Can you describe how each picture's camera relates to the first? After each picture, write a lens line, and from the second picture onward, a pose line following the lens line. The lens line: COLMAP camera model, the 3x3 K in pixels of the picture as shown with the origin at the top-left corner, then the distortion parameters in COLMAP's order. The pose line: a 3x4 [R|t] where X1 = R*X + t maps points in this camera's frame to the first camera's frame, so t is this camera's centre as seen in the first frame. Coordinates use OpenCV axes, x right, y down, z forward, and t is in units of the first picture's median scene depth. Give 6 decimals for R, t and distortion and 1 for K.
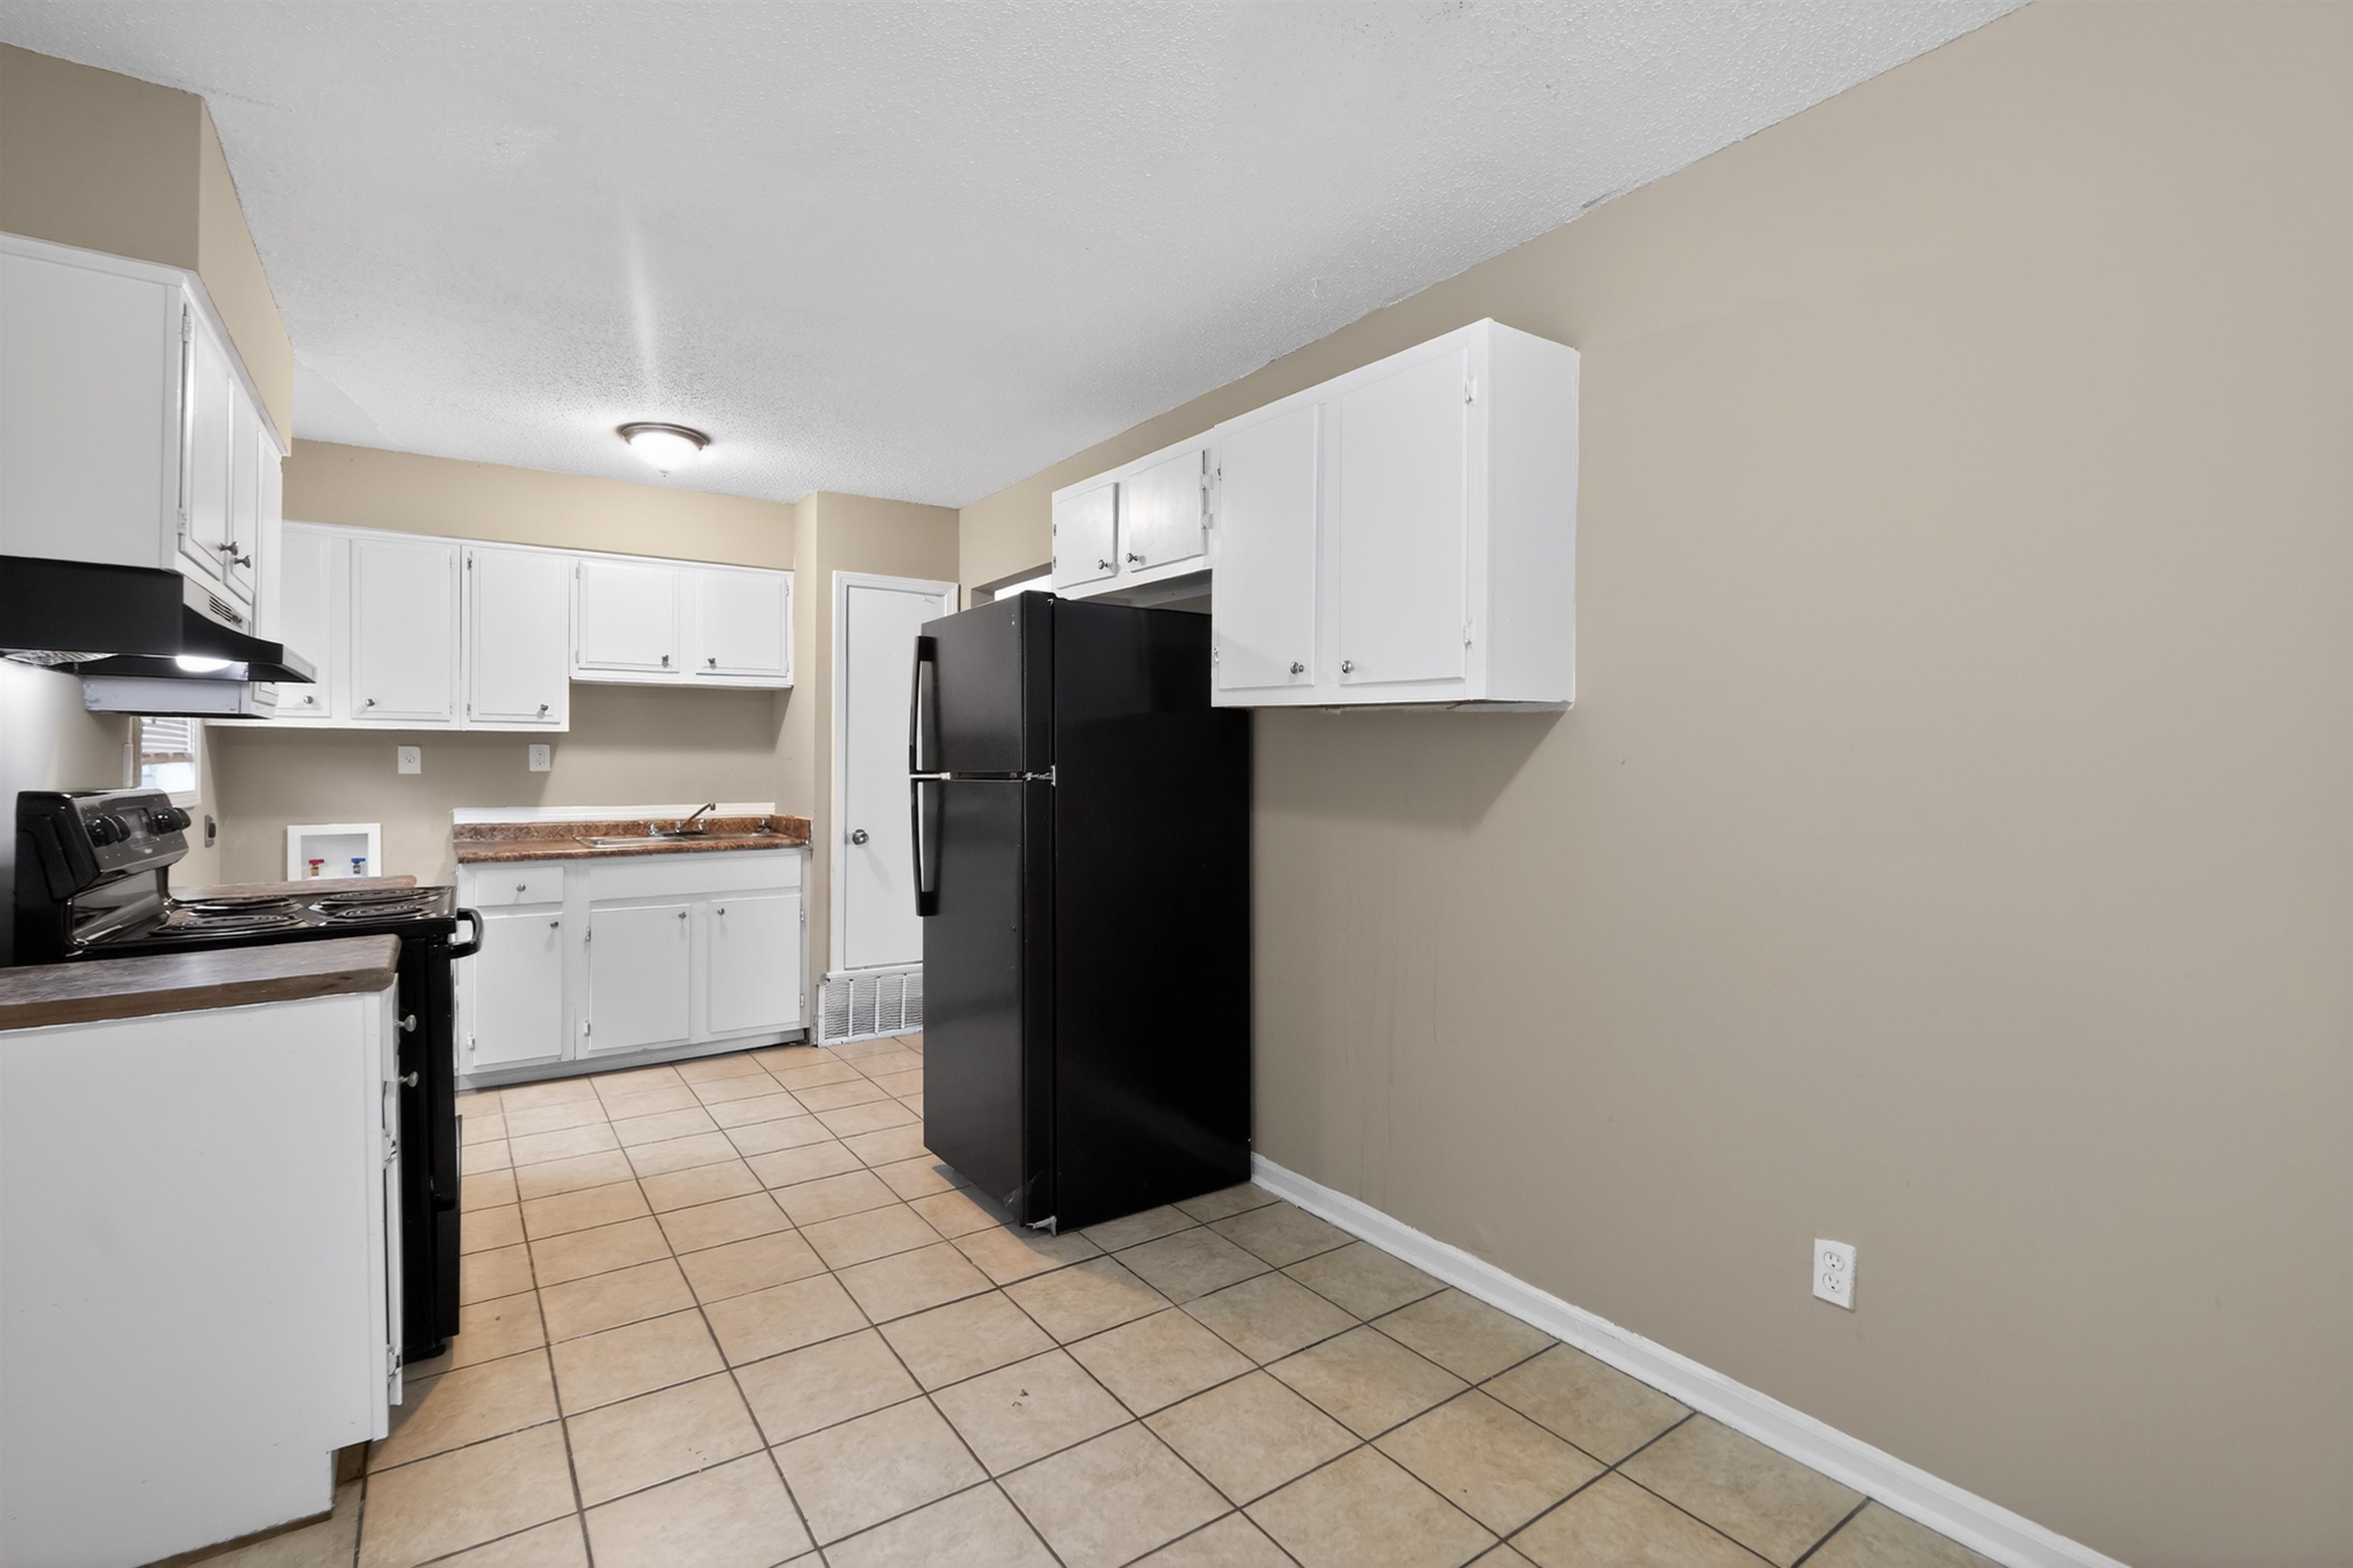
lens RADIAL K [[1075.4, 0, 1170.6], [0, 1075.4, 752.0], [0, 0, 1]] dist [-0.012270, 0.000480]
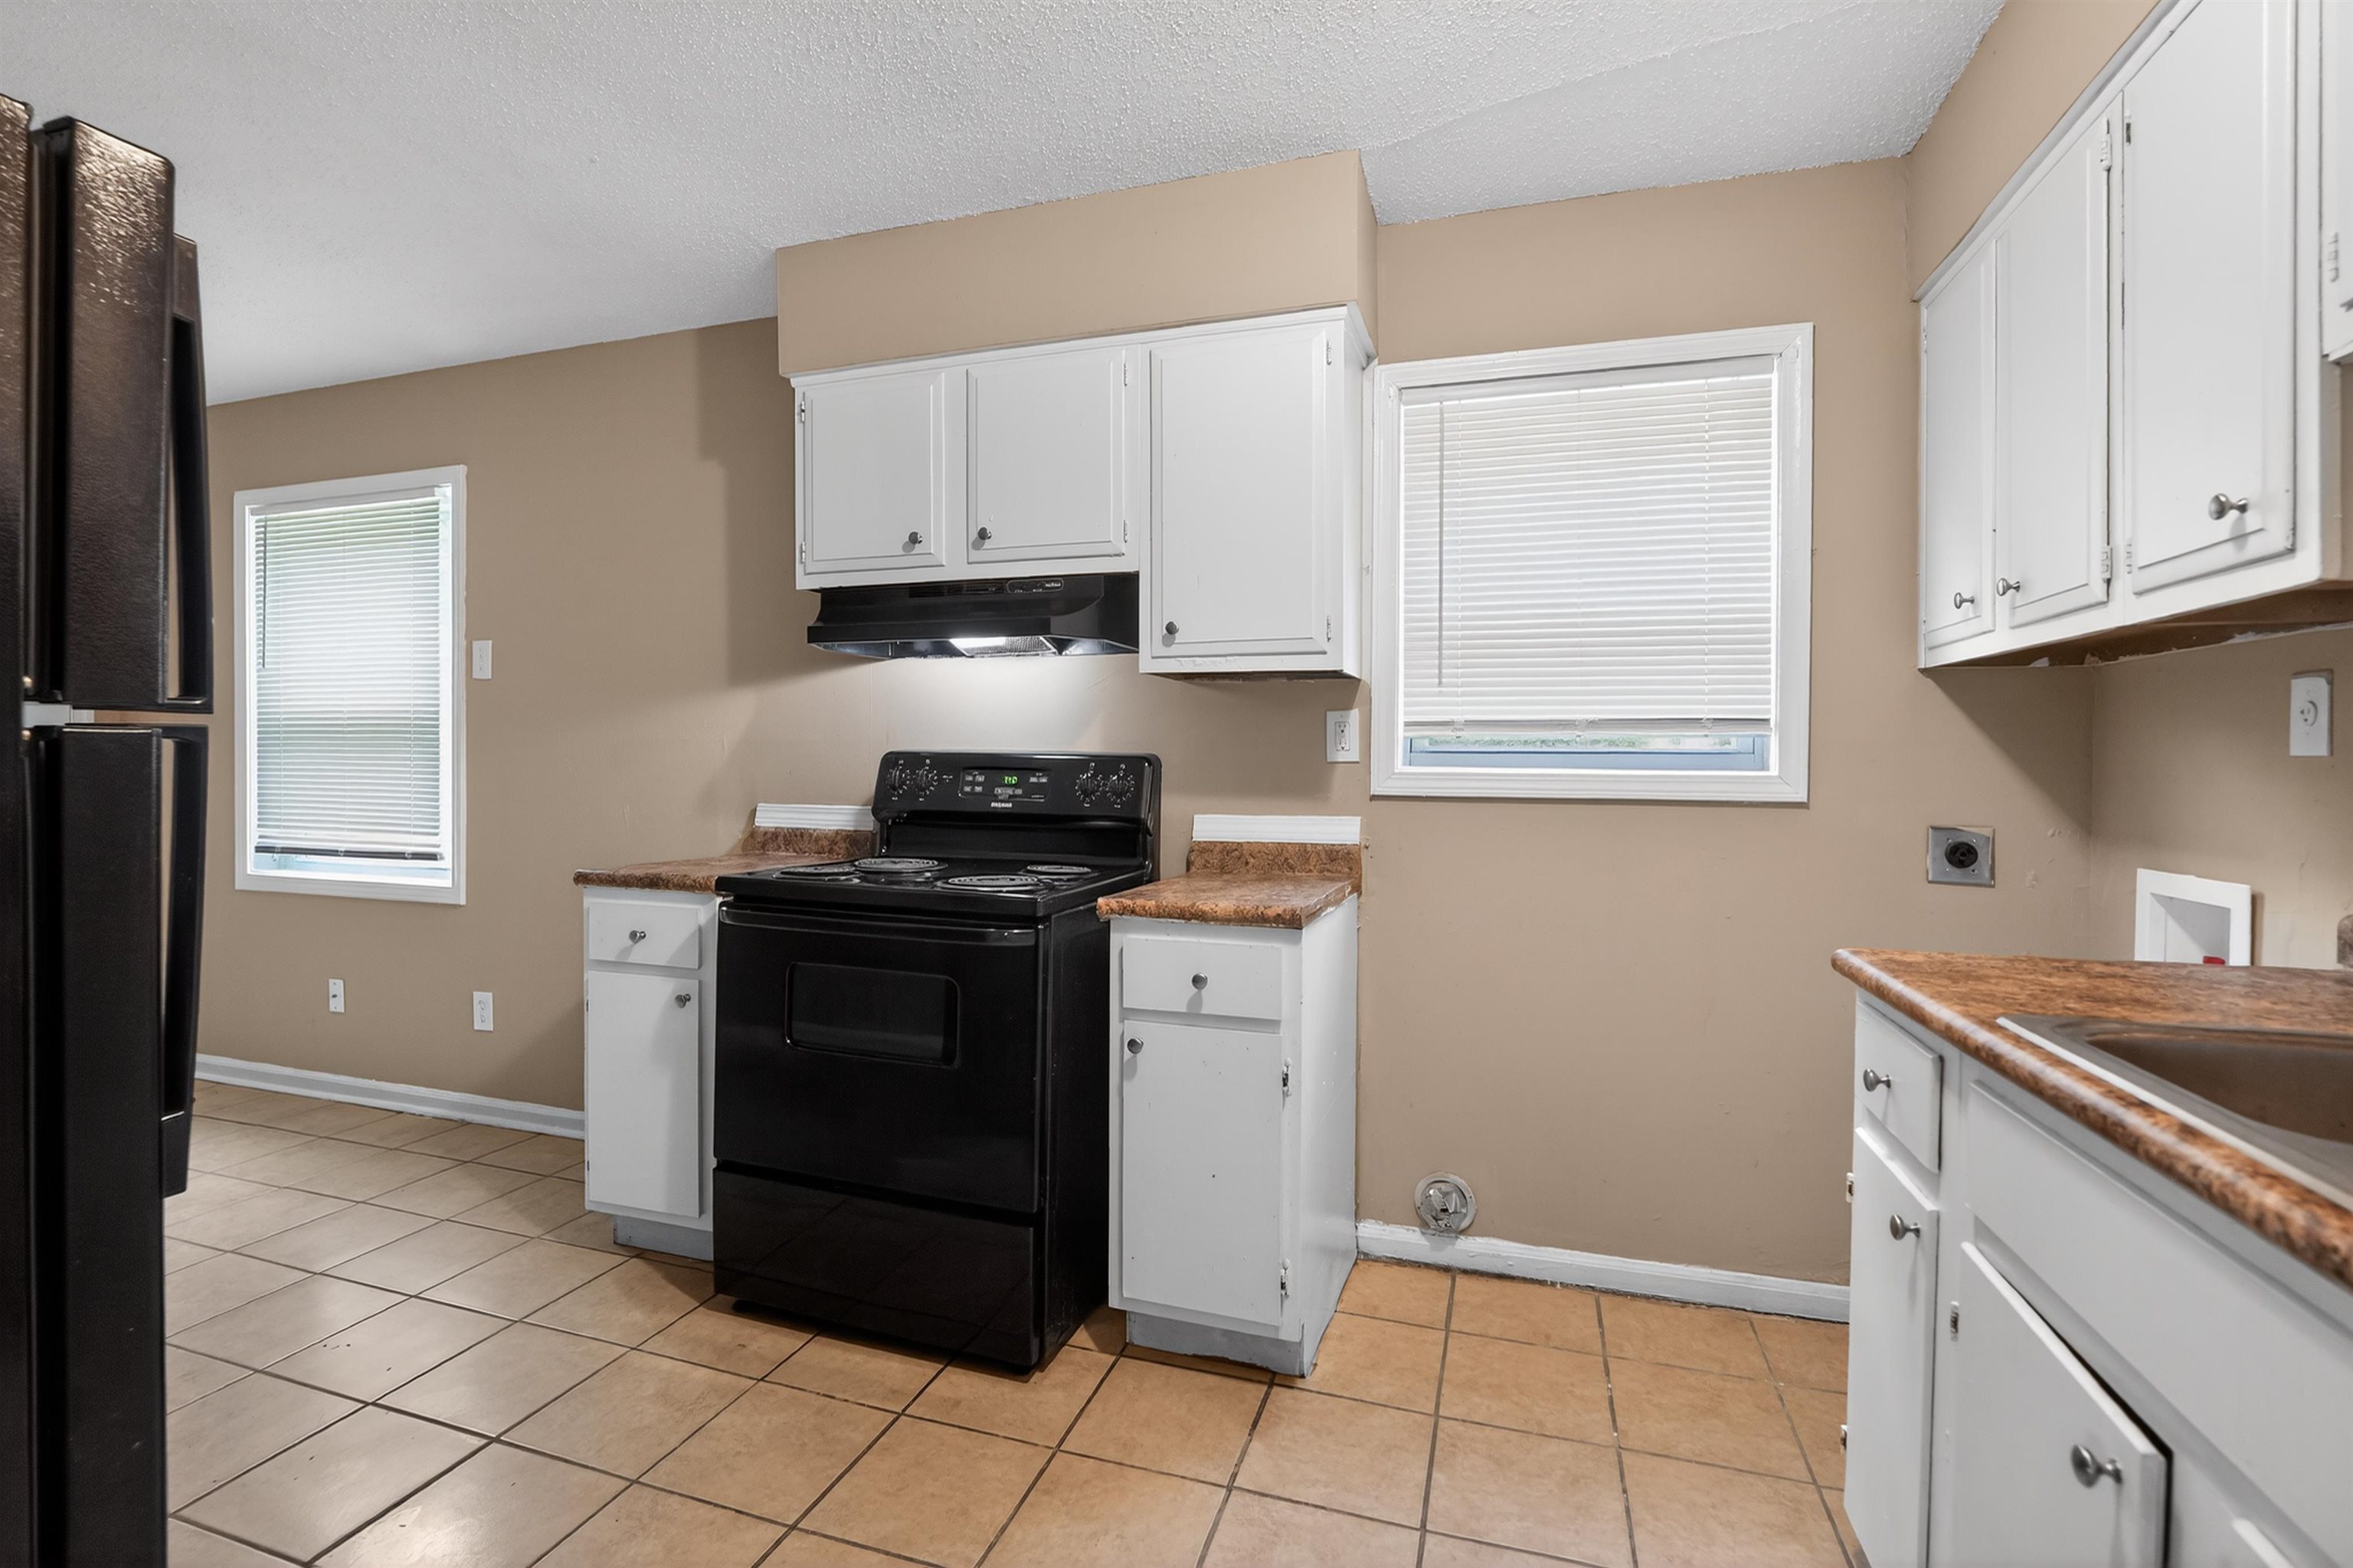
lens RADIAL K [[1070.4, 0, 1172.3], [0, 1070.4, 764.6], [0, 0, 1]] dist [-0.014714, 0.001608]
pose [[-0.796700, -0.004236, -0.604360, -0.212191], [-0.004007, 0.999990, -0.001727, 0.026118], [0.604362, 0.001046, -0.796709, 1.077585]]
